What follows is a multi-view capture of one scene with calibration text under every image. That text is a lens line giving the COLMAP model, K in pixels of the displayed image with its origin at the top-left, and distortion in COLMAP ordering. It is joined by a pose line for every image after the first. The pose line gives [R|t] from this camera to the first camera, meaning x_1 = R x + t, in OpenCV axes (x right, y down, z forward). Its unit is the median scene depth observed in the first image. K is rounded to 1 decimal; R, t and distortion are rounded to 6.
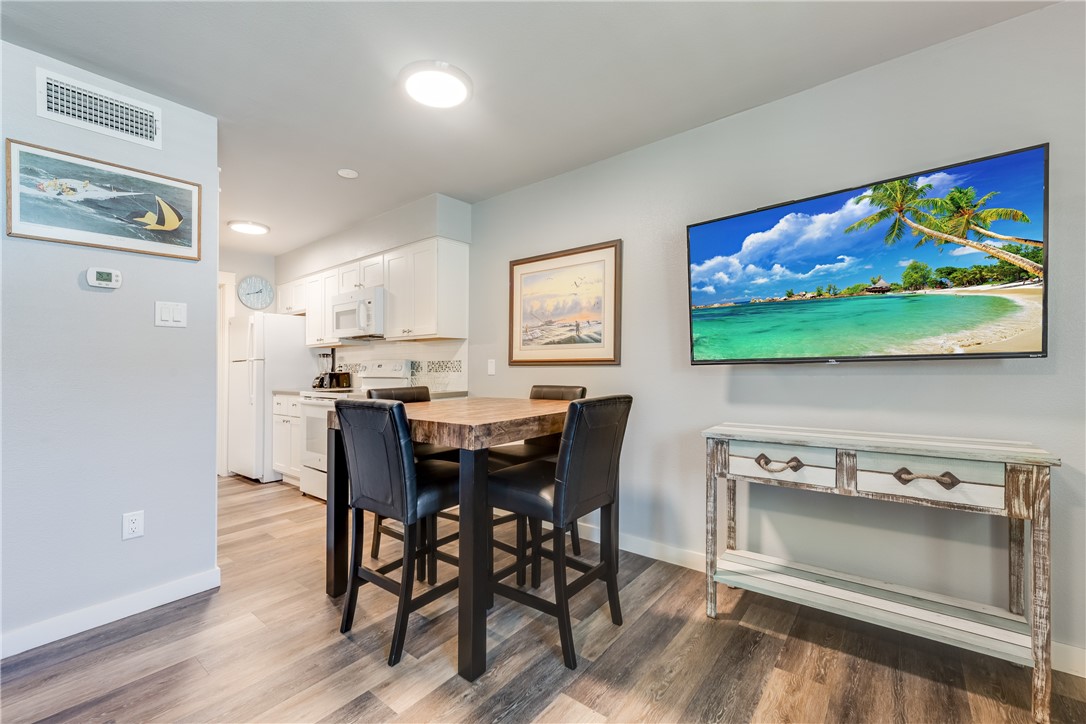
lens RADIAL K [[453.0, 0, 541.9], [0, 453.0, 357.1], [0, 0, 1]] dist [0.006129, 0.000076]
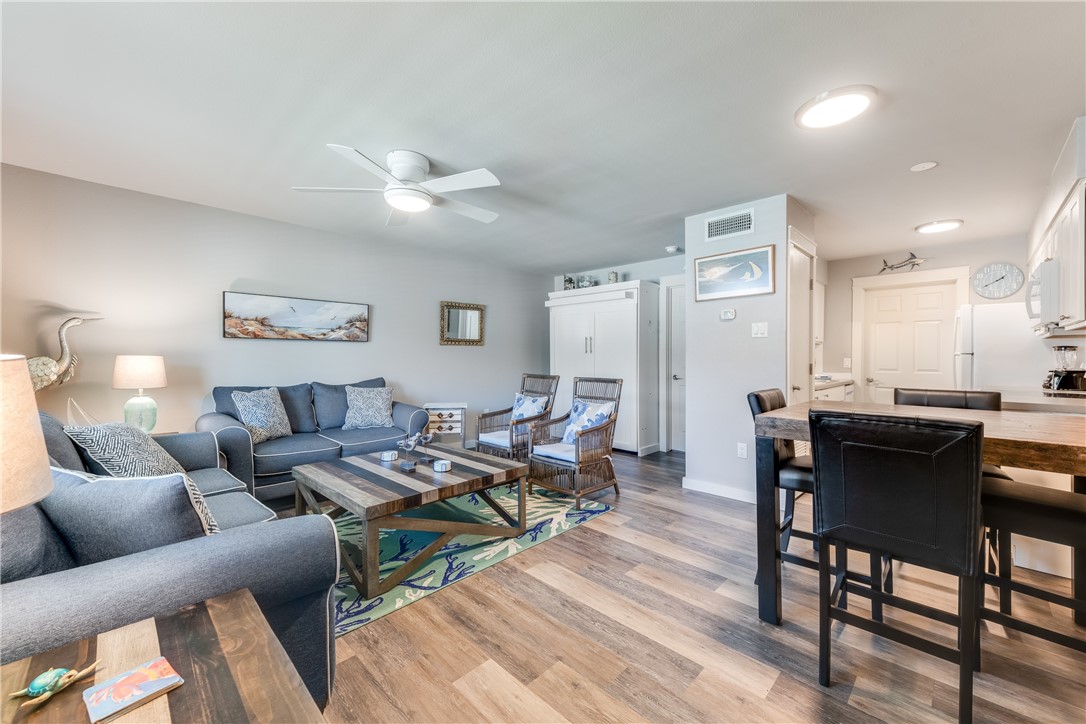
lens RADIAL K [[415.8, 0, 541.5], [0, 415.8, 359.3], [0, 0, 1]] dist [0.026952, -0.010574]
pose [[-0.108402, 0.016989, -0.993962, 0.755288], [0.018818, 0.999710, 0.015035, -0.026139], [0.993929, -0.017074, -0.108690, 0.377981]]
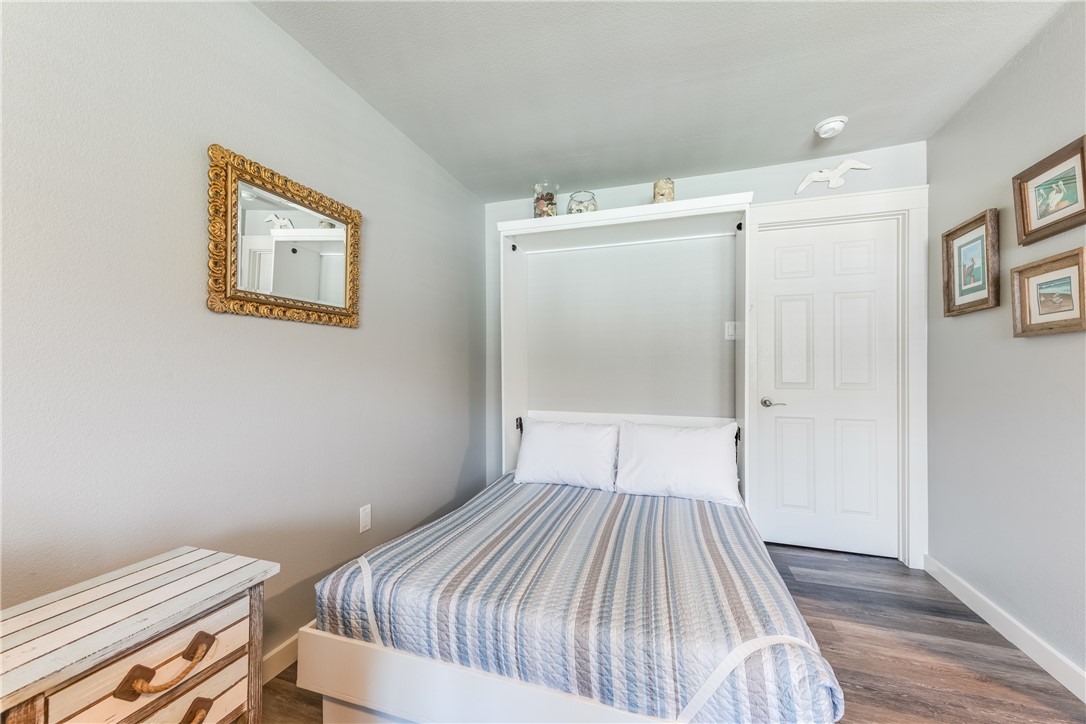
lens RADIAL K [[433.0, 0, 540.4], [0, 433.0, 370.7], [0, 0, 1]] dist [0.012595, -0.000179]
pose [[0.335596, 0.015200, -0.941884, -0.682215], [0.013256, 0.999695, 0.020856, -0.002273], [0.941913, -0.019484, 0.335292, -0.176810]]
